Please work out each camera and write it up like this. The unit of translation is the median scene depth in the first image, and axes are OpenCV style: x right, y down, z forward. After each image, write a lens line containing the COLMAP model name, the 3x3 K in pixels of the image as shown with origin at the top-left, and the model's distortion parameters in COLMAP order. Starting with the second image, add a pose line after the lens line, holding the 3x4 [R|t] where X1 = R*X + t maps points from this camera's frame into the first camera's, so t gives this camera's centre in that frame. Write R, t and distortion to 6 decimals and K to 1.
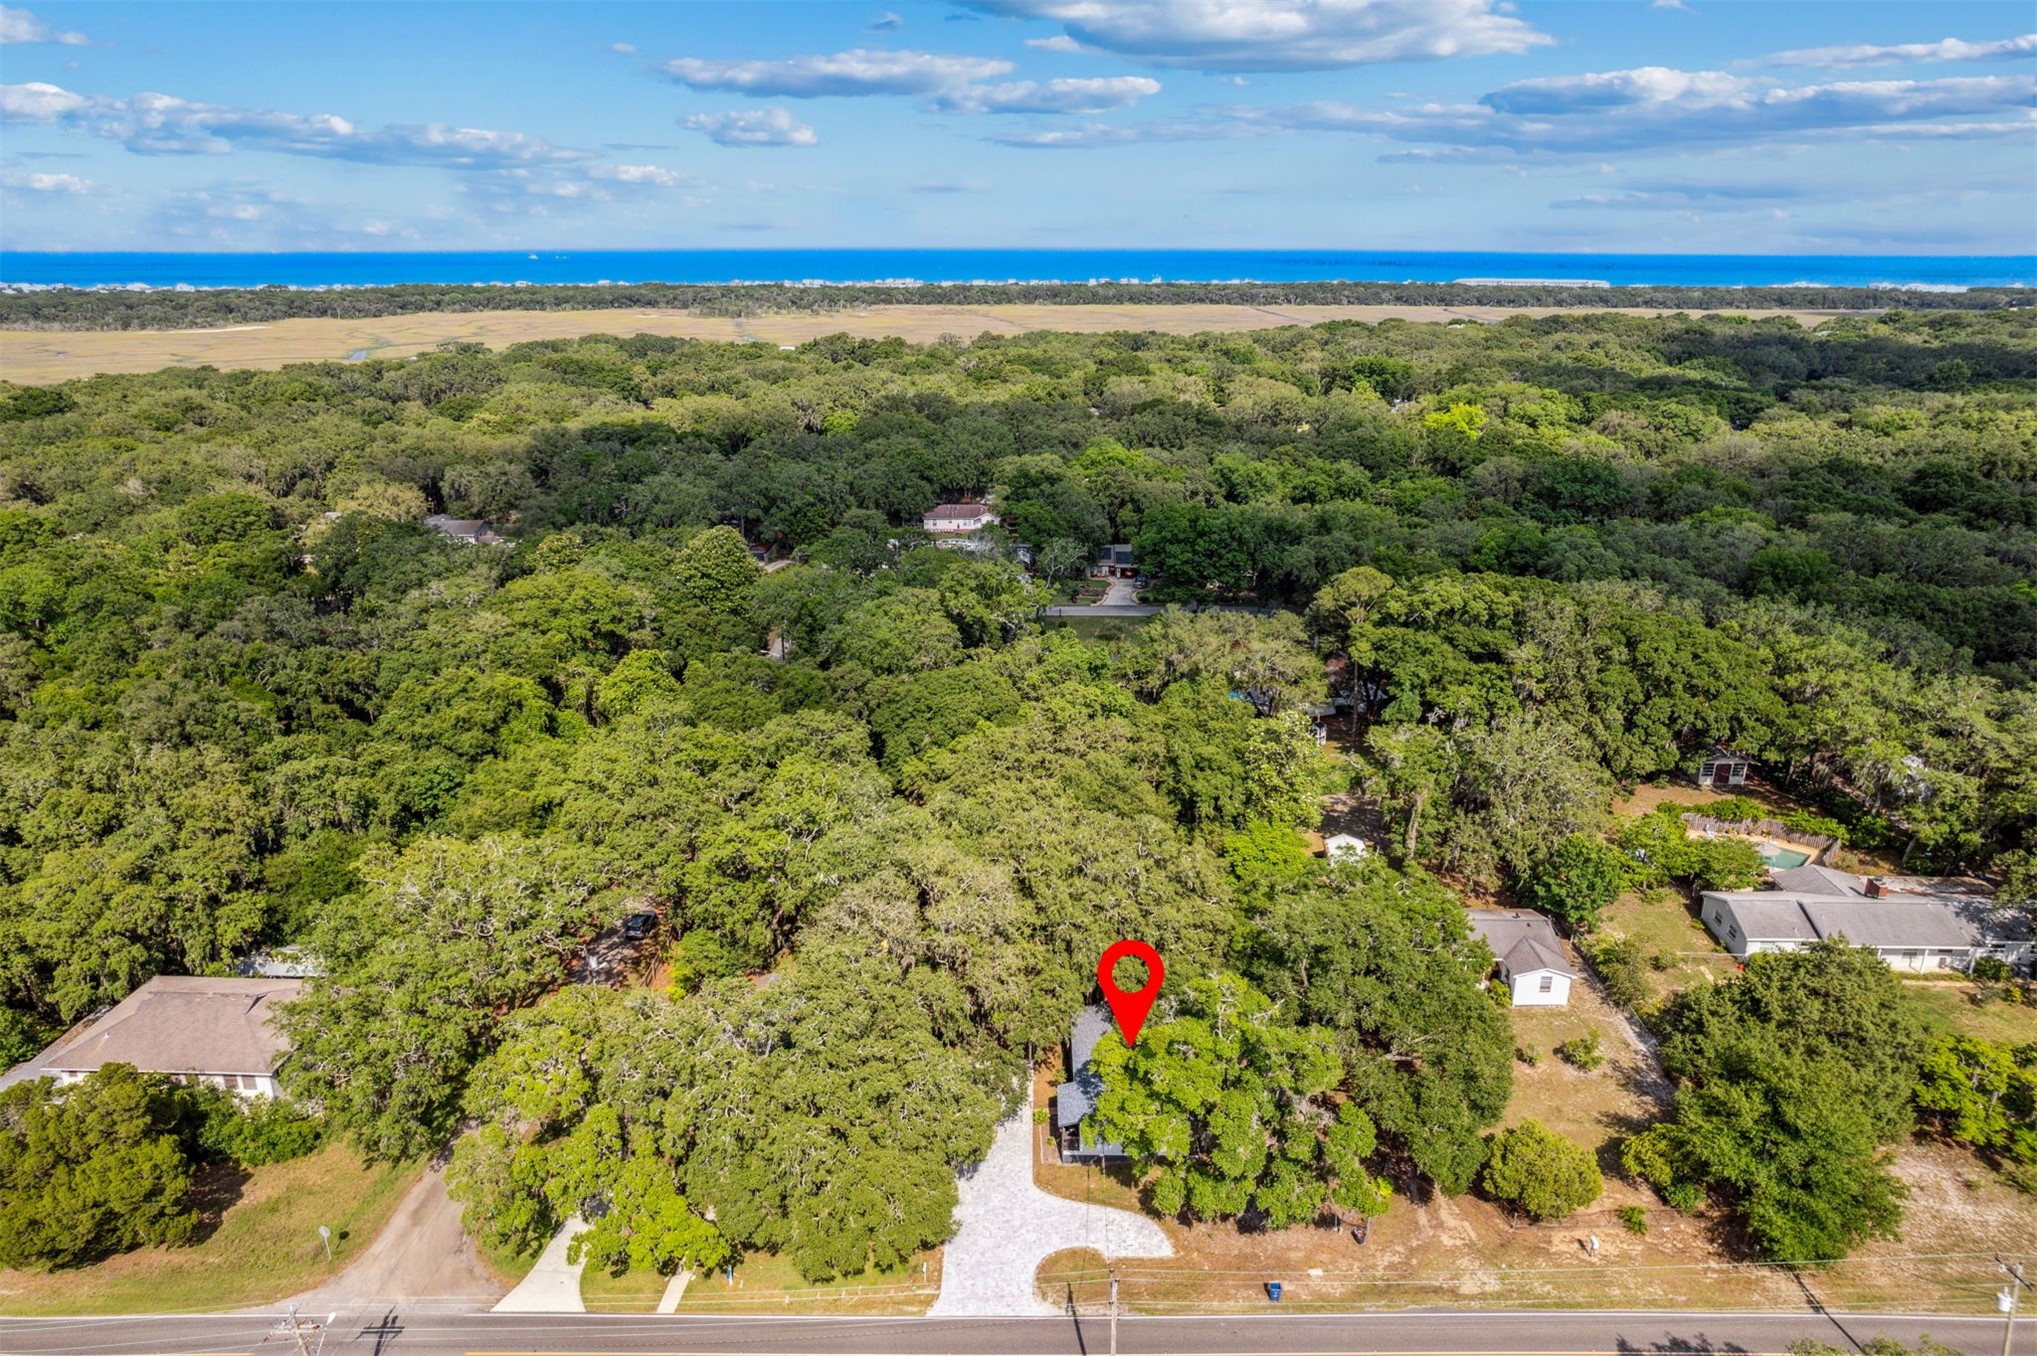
lens RADIAL K [[1327.1, 0, 1015.7], [0, 1327.1, 678.0], [0, 0, 1]] dist [-0.077838, 0.080748]
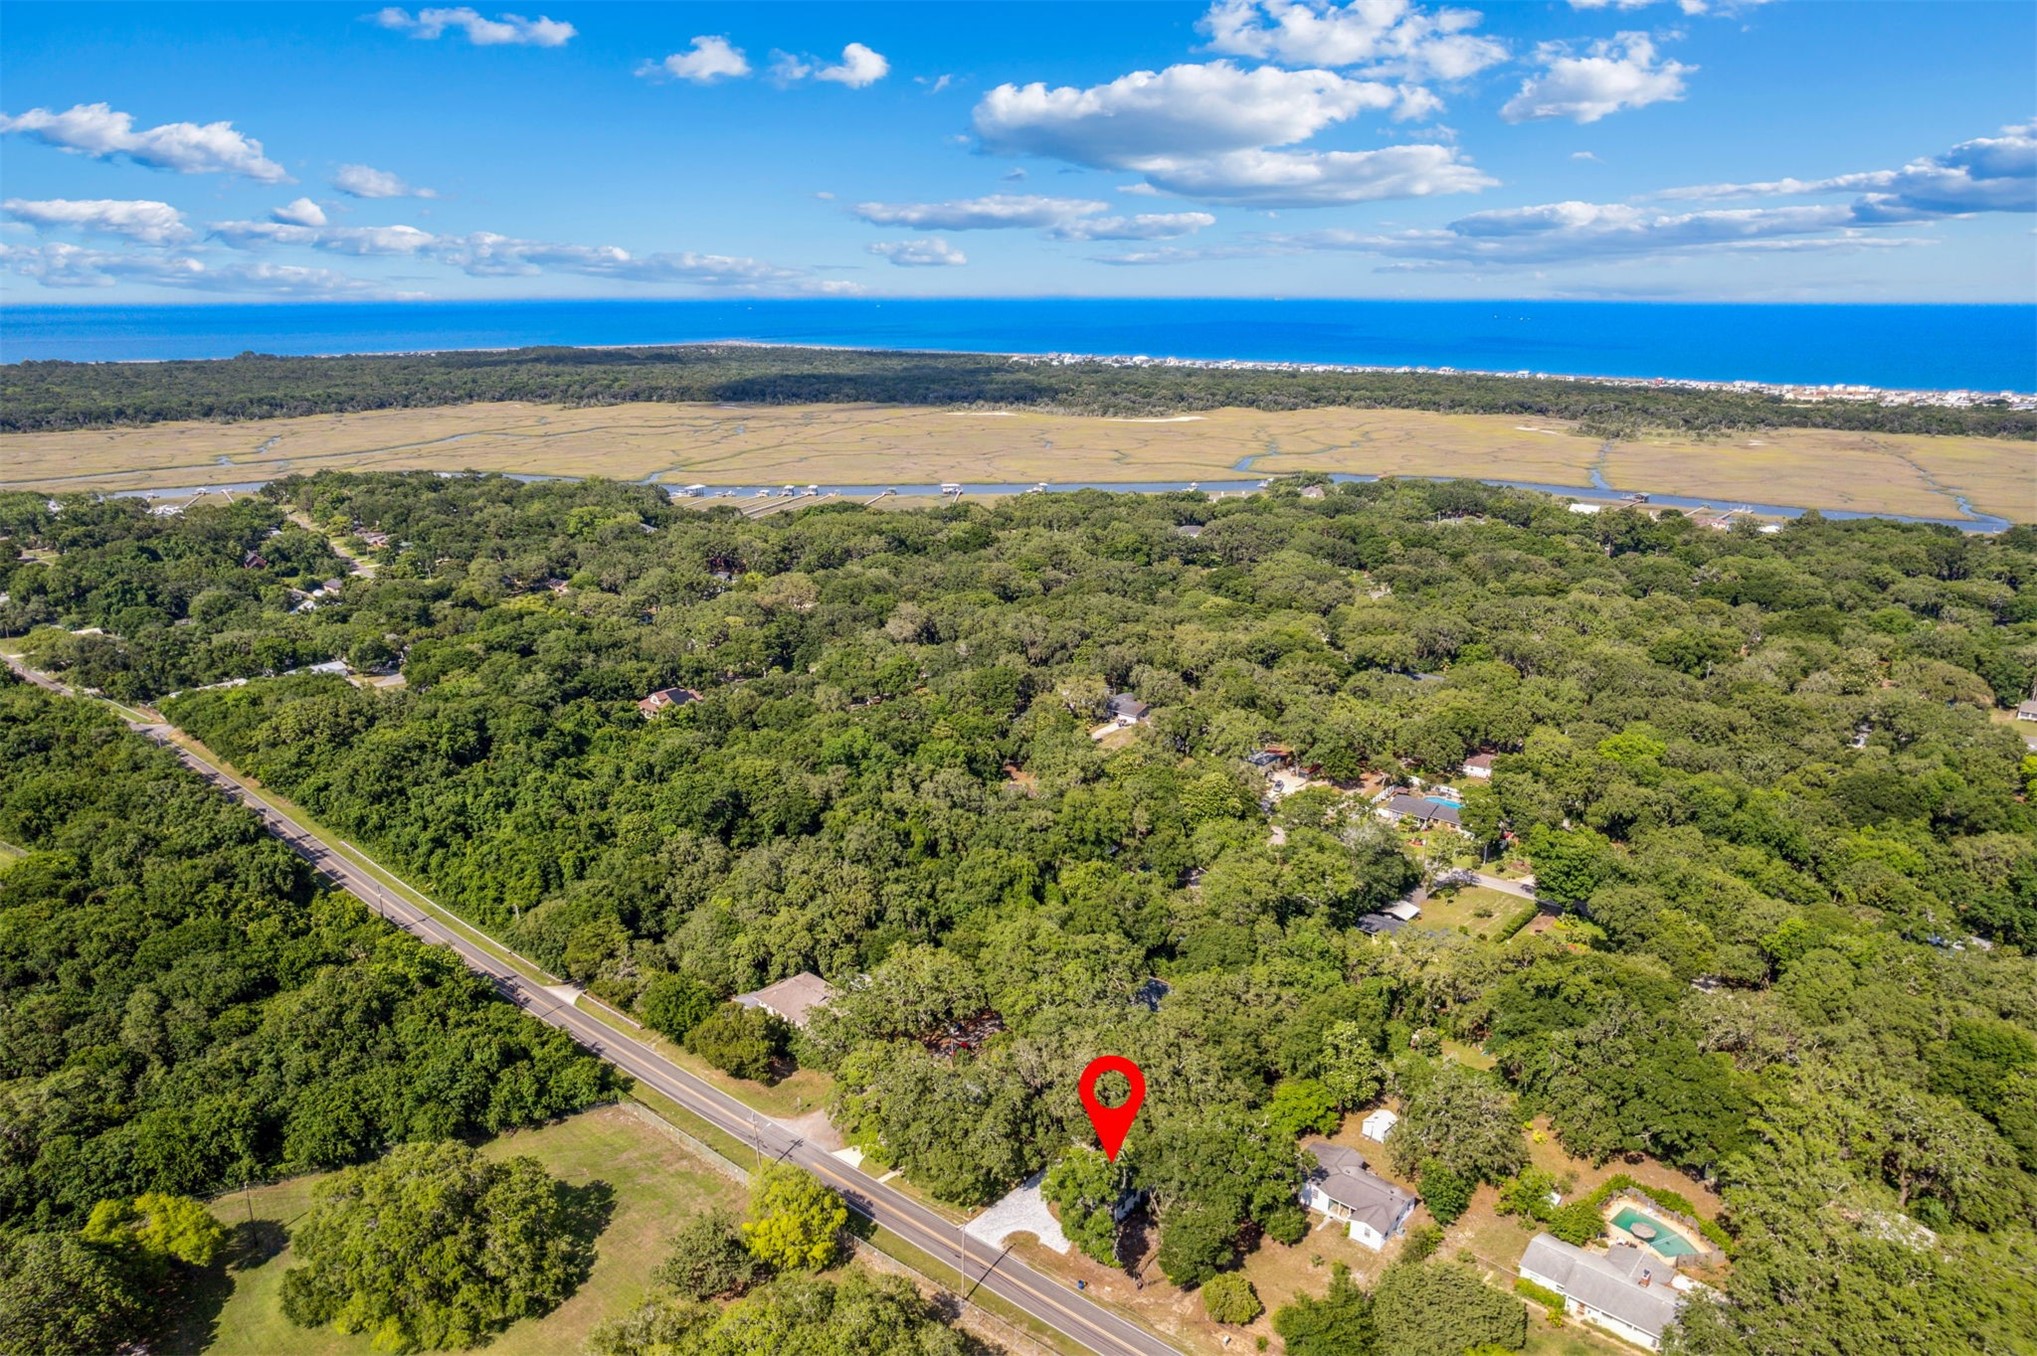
lens RADIAL K [[1330.4, 0, 1014.7], [0, 1330.4, 681.9], [0, 0, 1]] dist [-0.073359, 0.073687]
pose [[0.772723, 0.180184, -0.608632, 0.847991], [-0.199418, 0.979227, 0.036715, -0.383357], [0.602604, 0.093001, 0.792603, -0.598318]]
